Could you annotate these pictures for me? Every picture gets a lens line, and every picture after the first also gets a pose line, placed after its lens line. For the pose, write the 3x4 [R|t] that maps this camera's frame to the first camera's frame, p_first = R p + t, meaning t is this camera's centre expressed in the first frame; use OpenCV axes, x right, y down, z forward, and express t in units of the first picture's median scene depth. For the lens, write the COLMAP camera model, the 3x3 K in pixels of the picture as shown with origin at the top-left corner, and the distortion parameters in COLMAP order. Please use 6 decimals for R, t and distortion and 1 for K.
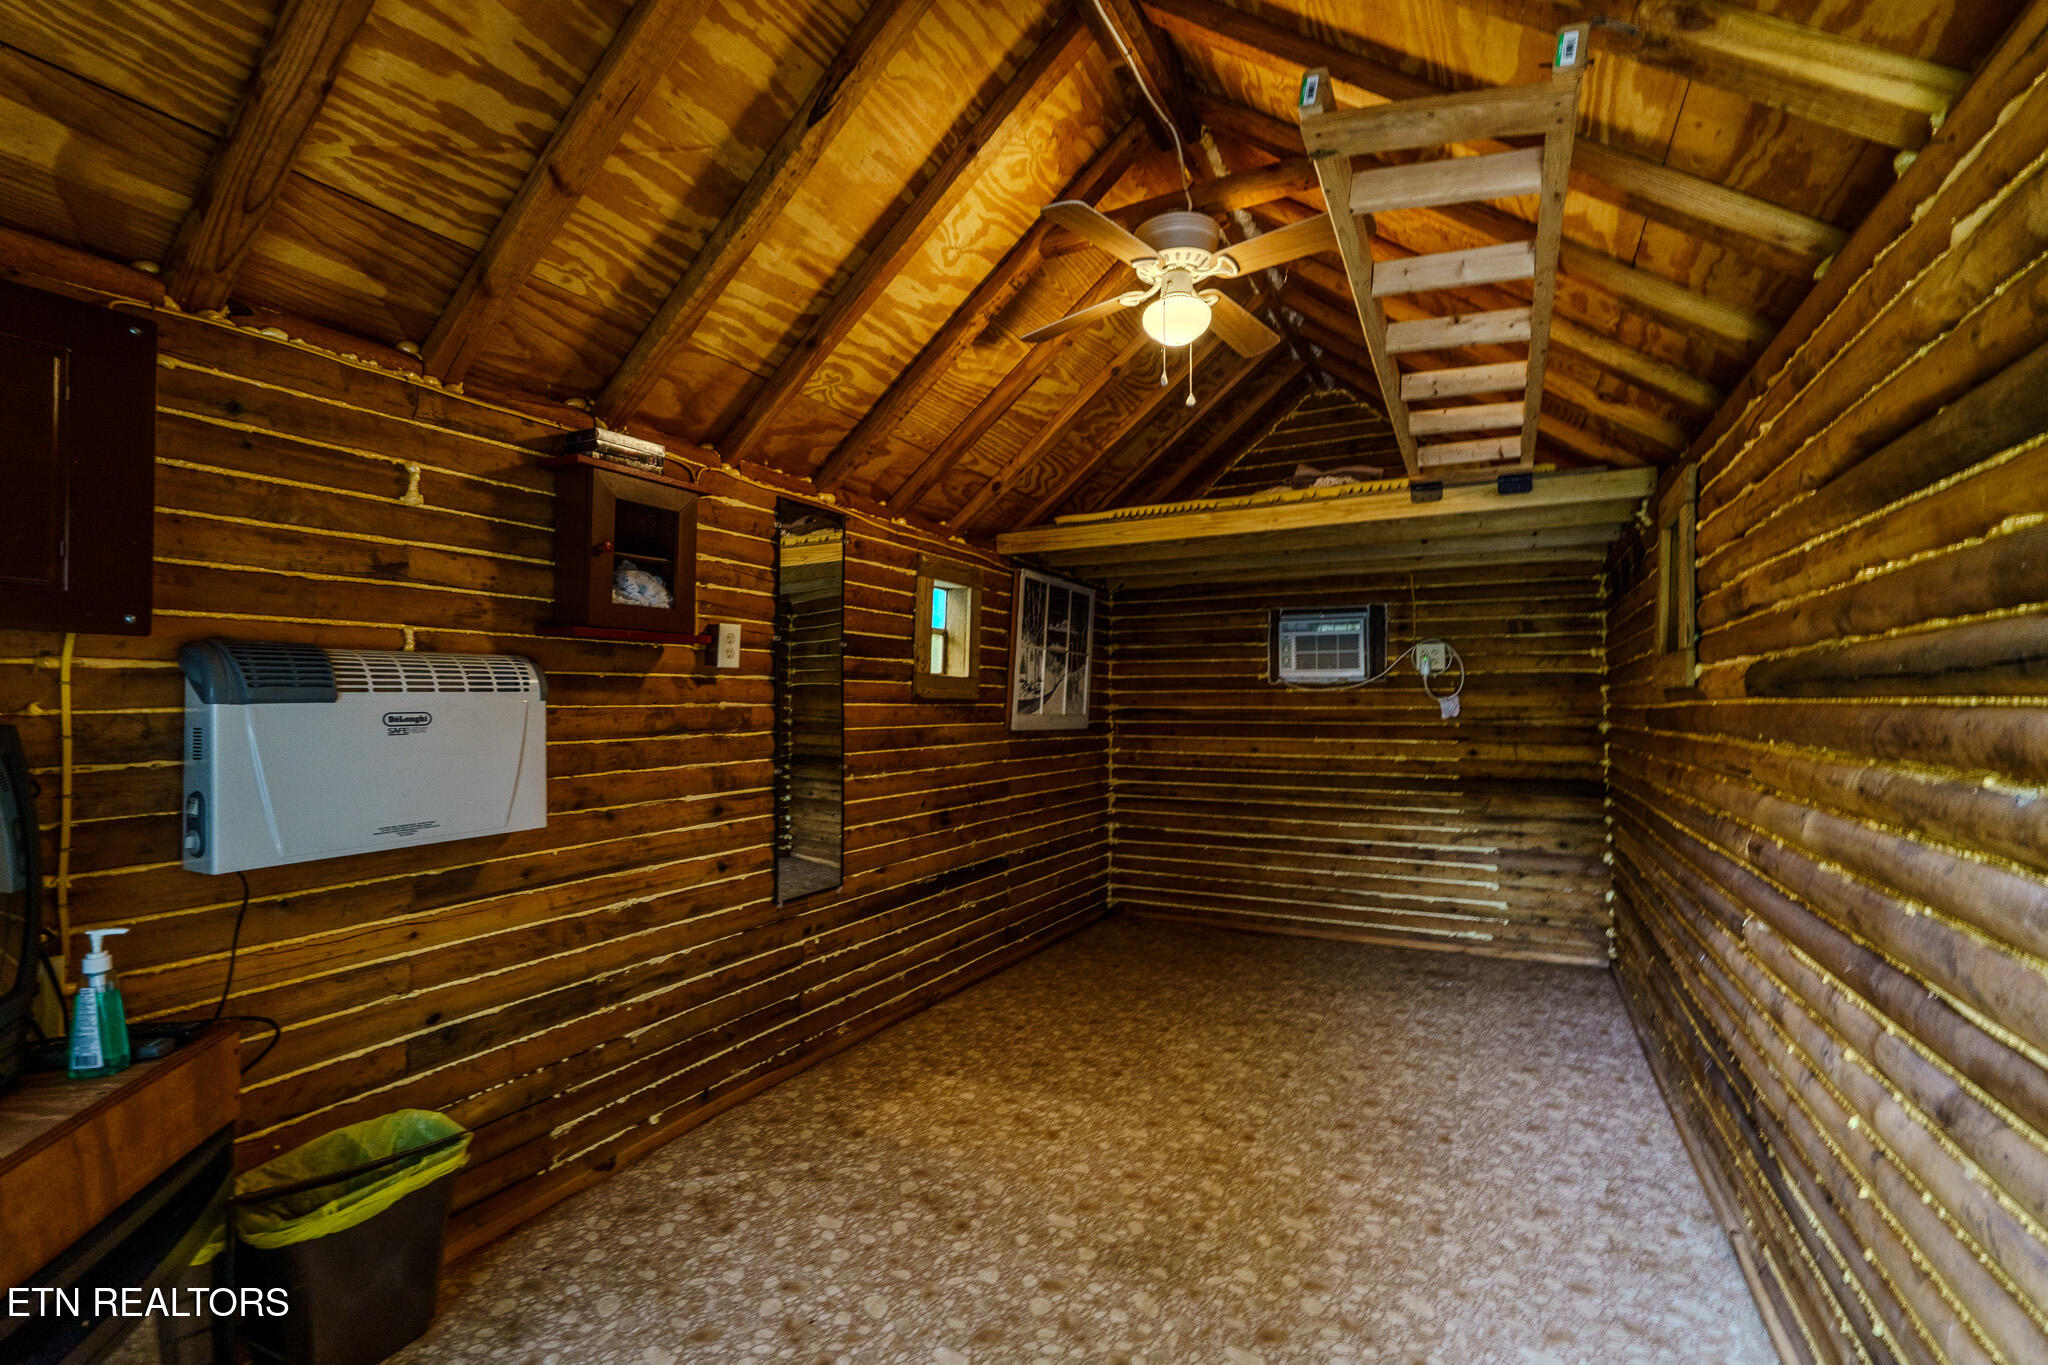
lens RADIAL K [[922.1, 0, 1026.9], [0, 922.1, 681.6], [0, 0, 1]] dist [-0.002135, -0.000076]
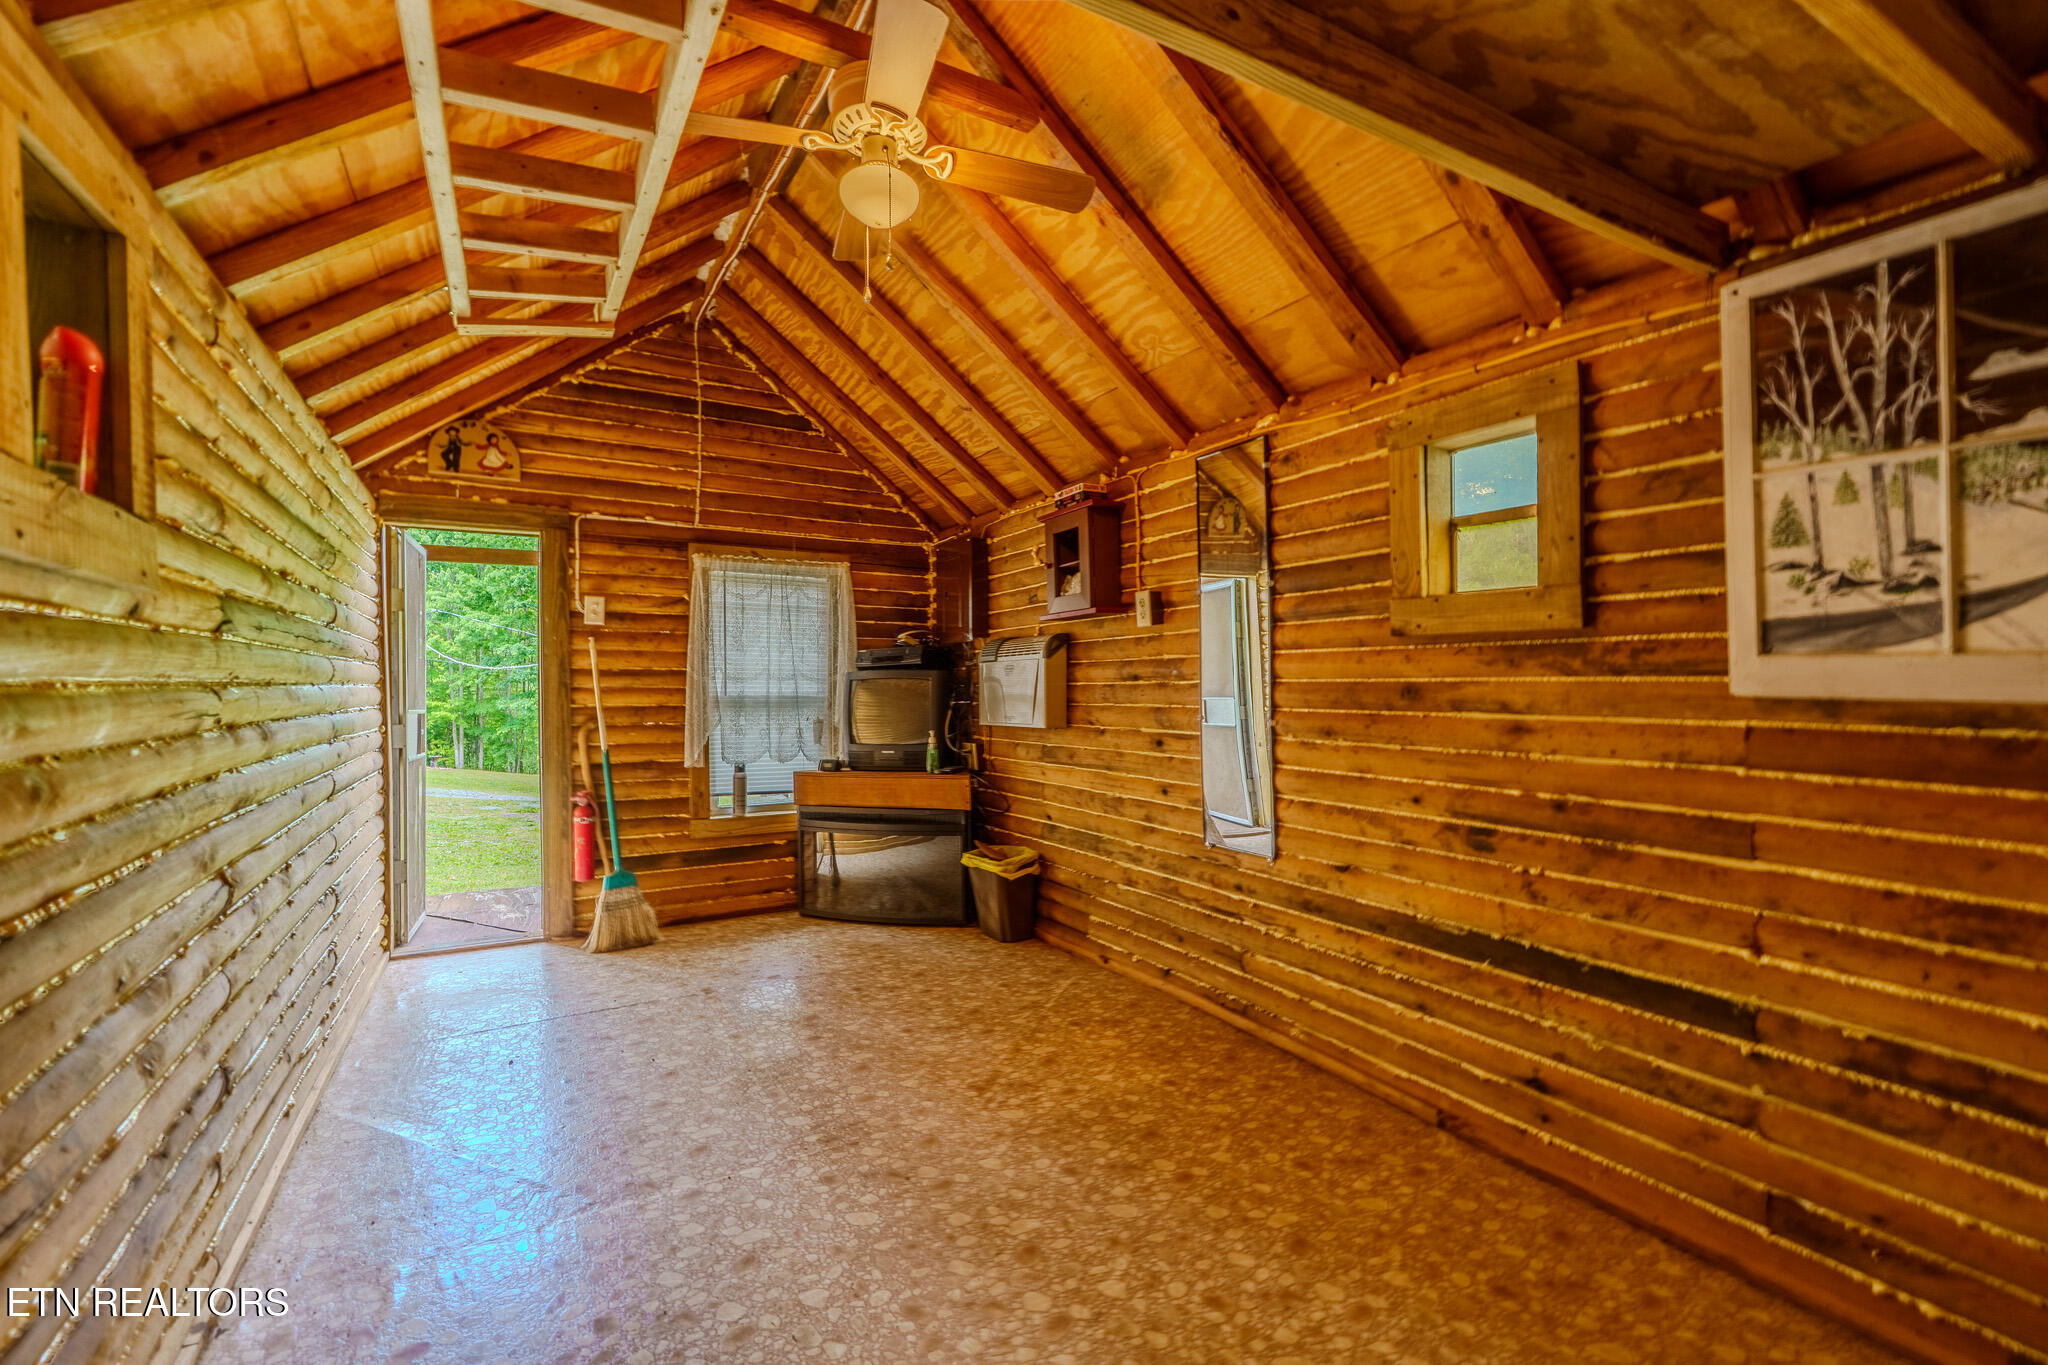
lens RADIAL K [[922.1, 0, 1028.0], [0, 922.1, 683.6], [0, 0, 1]] dist [-0.002135, -0.000076]
pose [[-0.553273, 0.003582, -0.832992, 0.764063], [0.023195, 0.999669, -0.011107, 0.069592], [0.832677, -0.025466, -0.553173, 1.503556]]
